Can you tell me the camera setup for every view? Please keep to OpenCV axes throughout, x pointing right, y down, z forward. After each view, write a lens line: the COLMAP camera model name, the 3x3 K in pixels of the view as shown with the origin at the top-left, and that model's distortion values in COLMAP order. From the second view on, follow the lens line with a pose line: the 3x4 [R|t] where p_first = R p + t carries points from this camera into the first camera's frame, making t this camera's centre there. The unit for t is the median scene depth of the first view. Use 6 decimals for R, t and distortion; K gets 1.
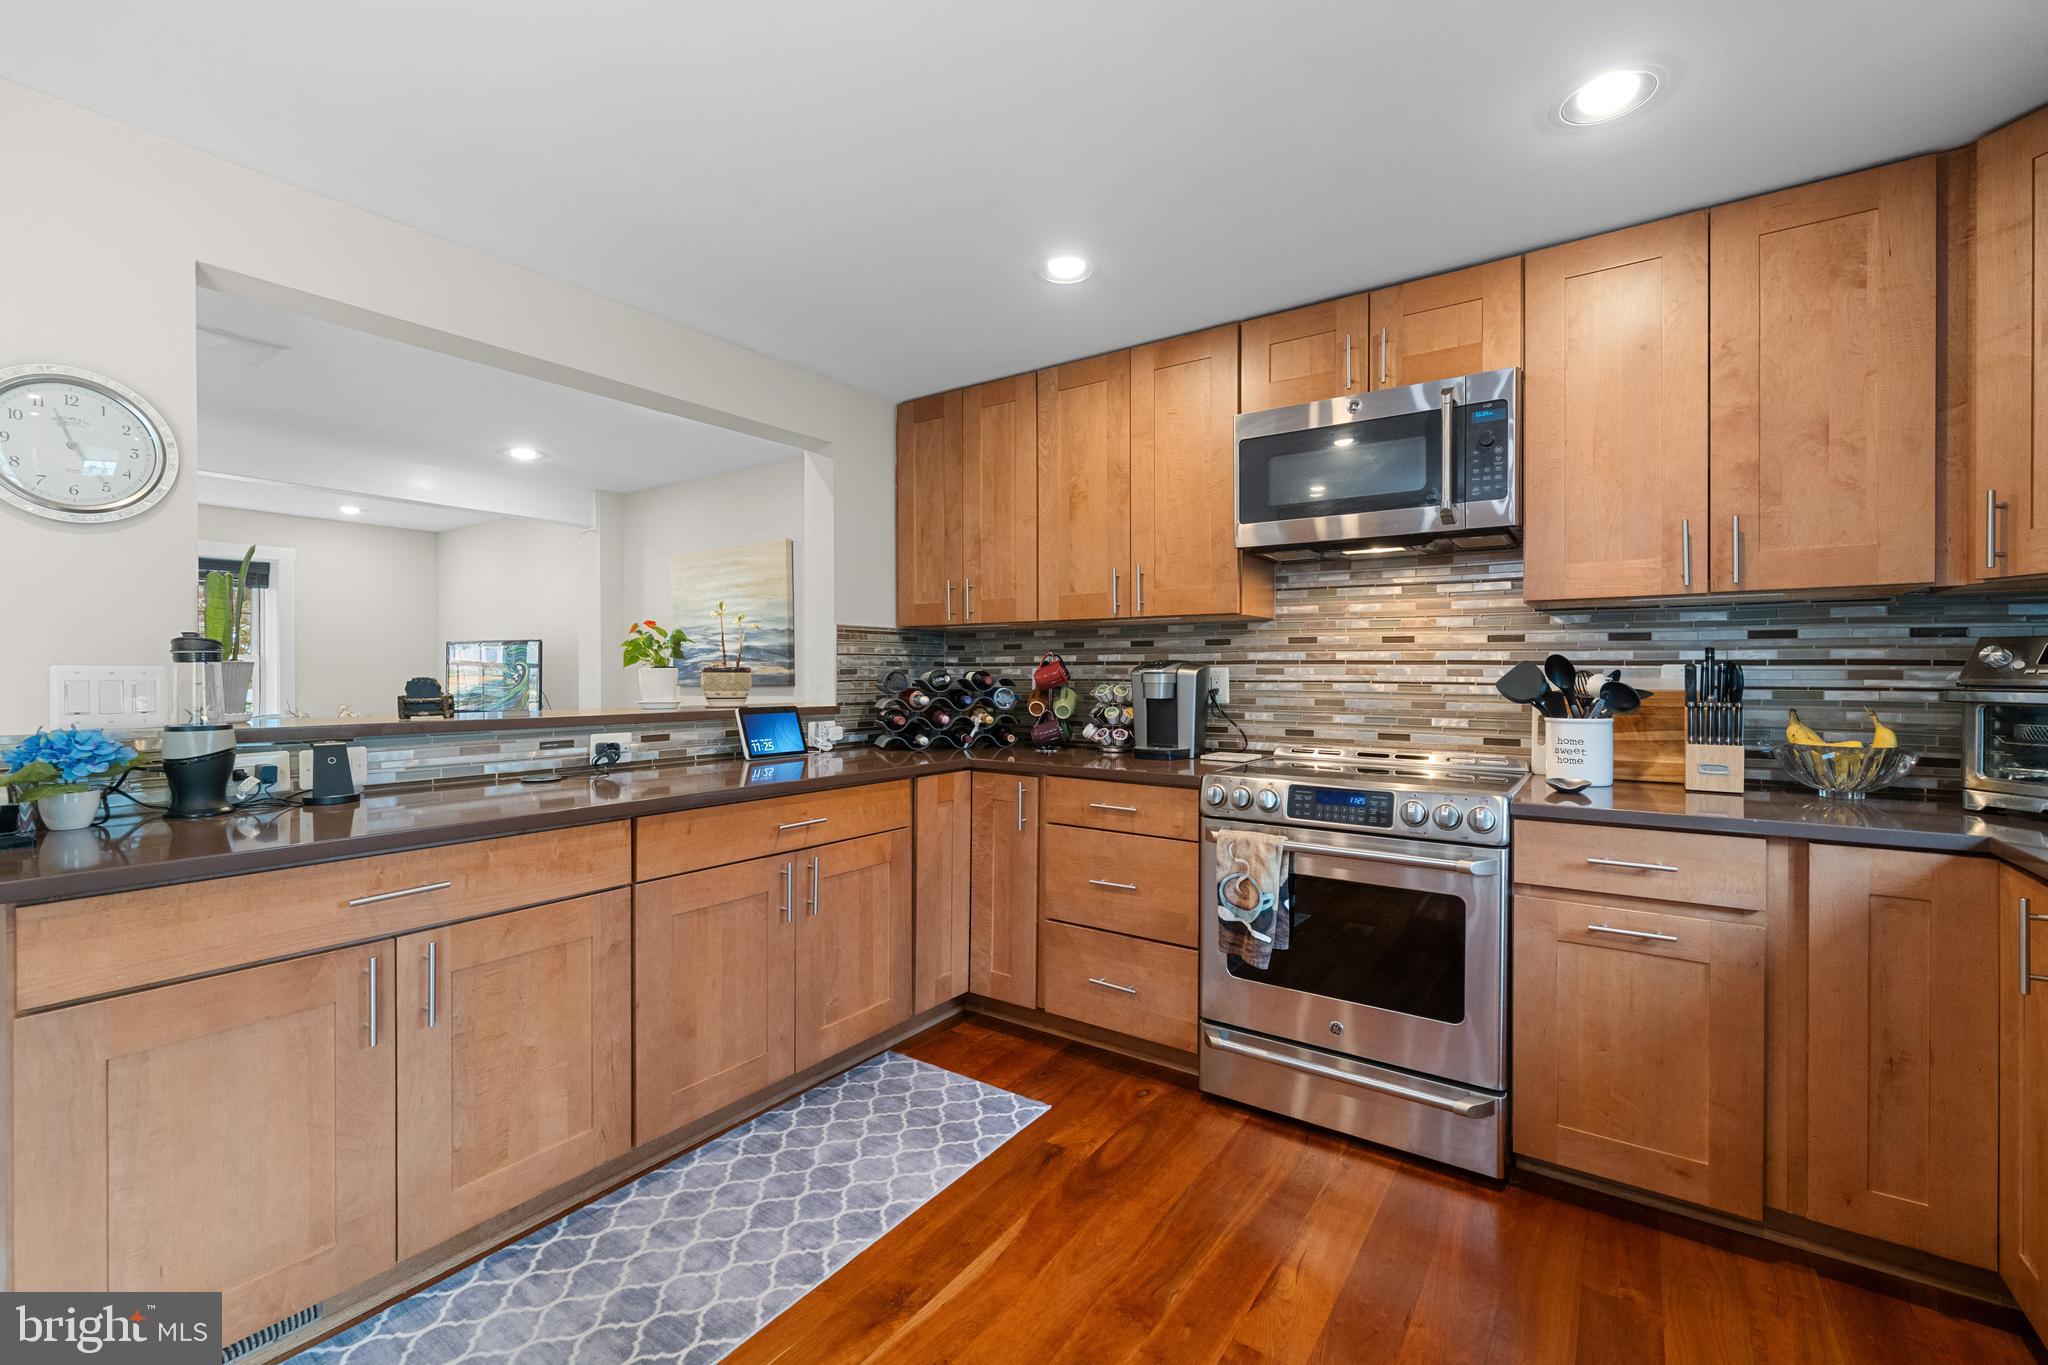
lens RADIAL K [[886.1, 0, 1020.6], [0, 886.1, 674.7], [0, 0, 1]] dist [0.000953, -0.000460]
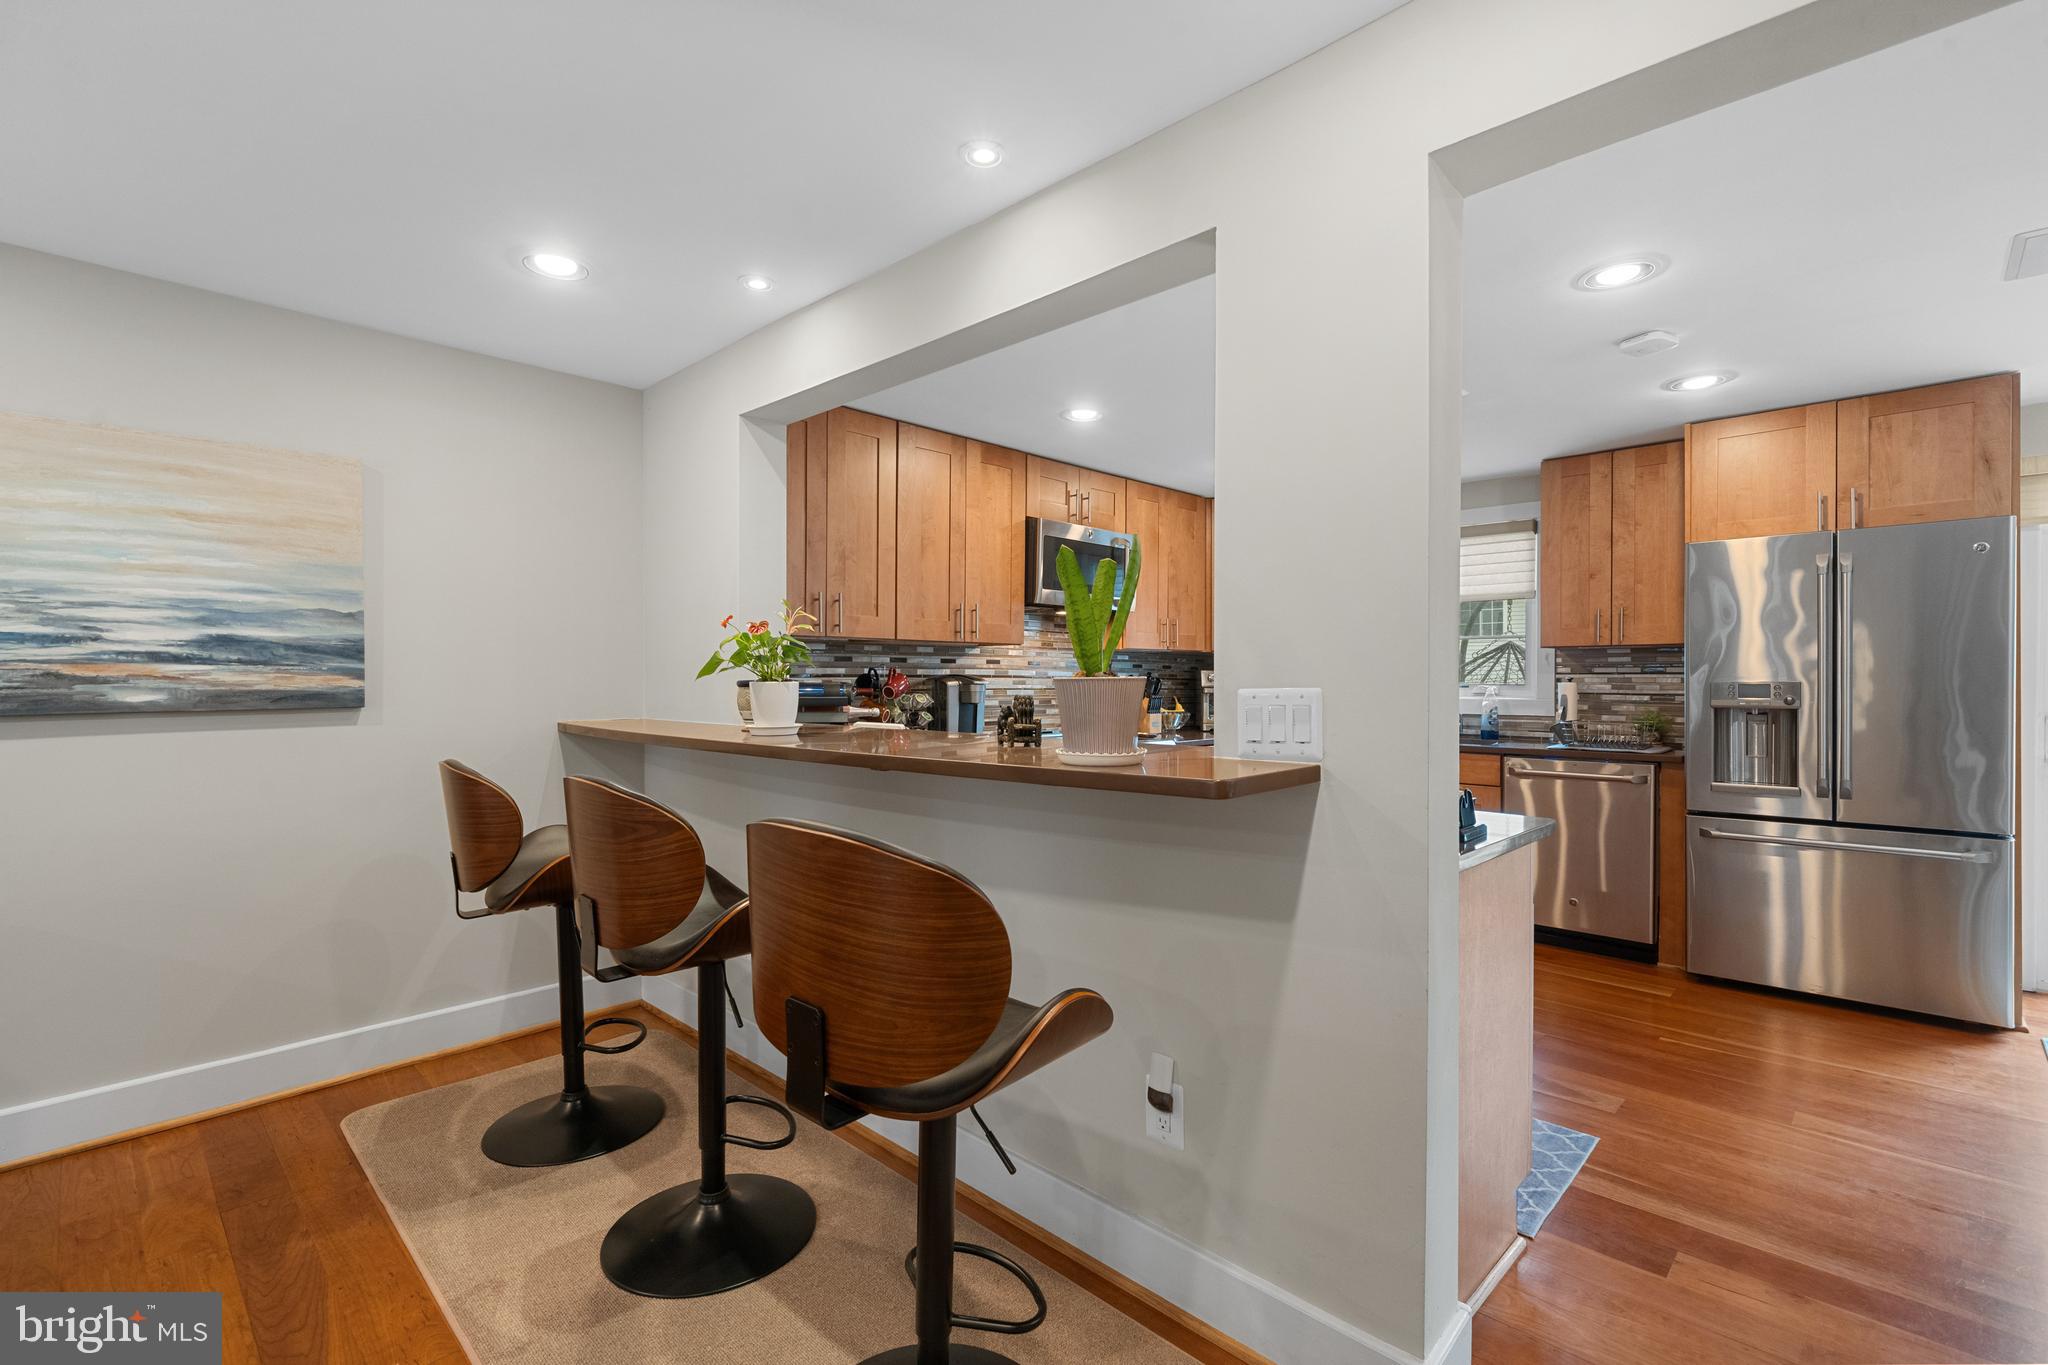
lens RADIAL K [[886.1, 0, 1043.9], [0, 886.1, 680.2], [0, 0, 1]] dist [0.000953, -0.000460]
pose [[0.153106, -0.002757, 0.988206, -1.495360], [0.000076, 0.999996, 0.002778, -0.014450], [-0.988210, -0.000350, 0.153105, 0.875413]]
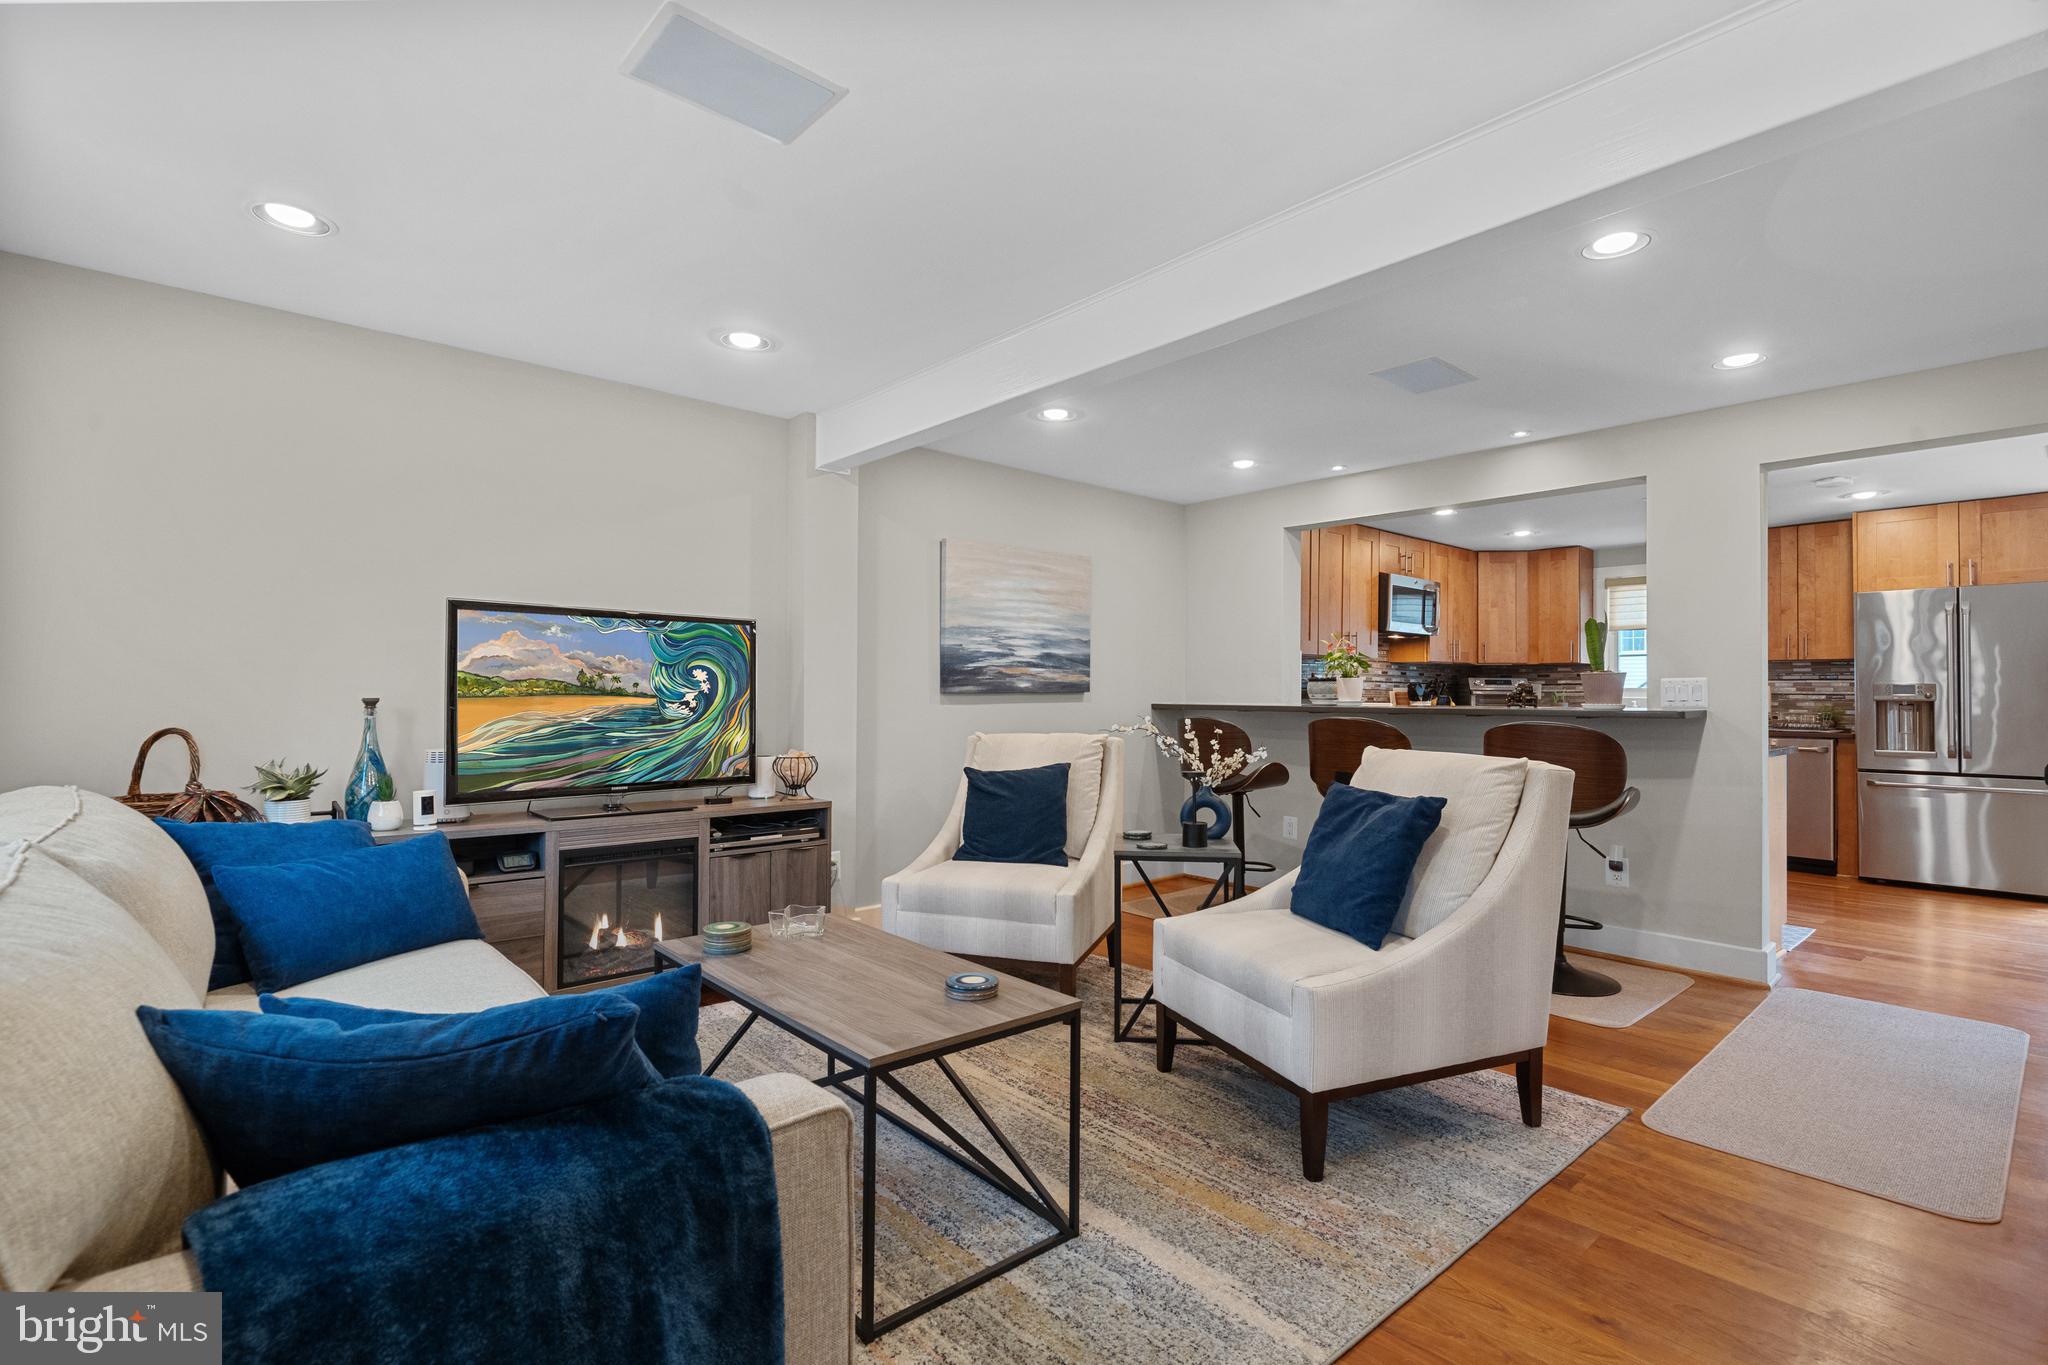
lens RADIAL K [[928.0, 0, 1056.8], [0, 928.0, 674.0], [0, 0, 1]] dist [0.012737, -0.000824]
pose [[0.215269, 0.019637, 0.976357, -2.640373], [-0.004329, 0.999807, -0.019154, 0.022309], [-0.976545, -0.000103, 0.215312, 1.520323]]
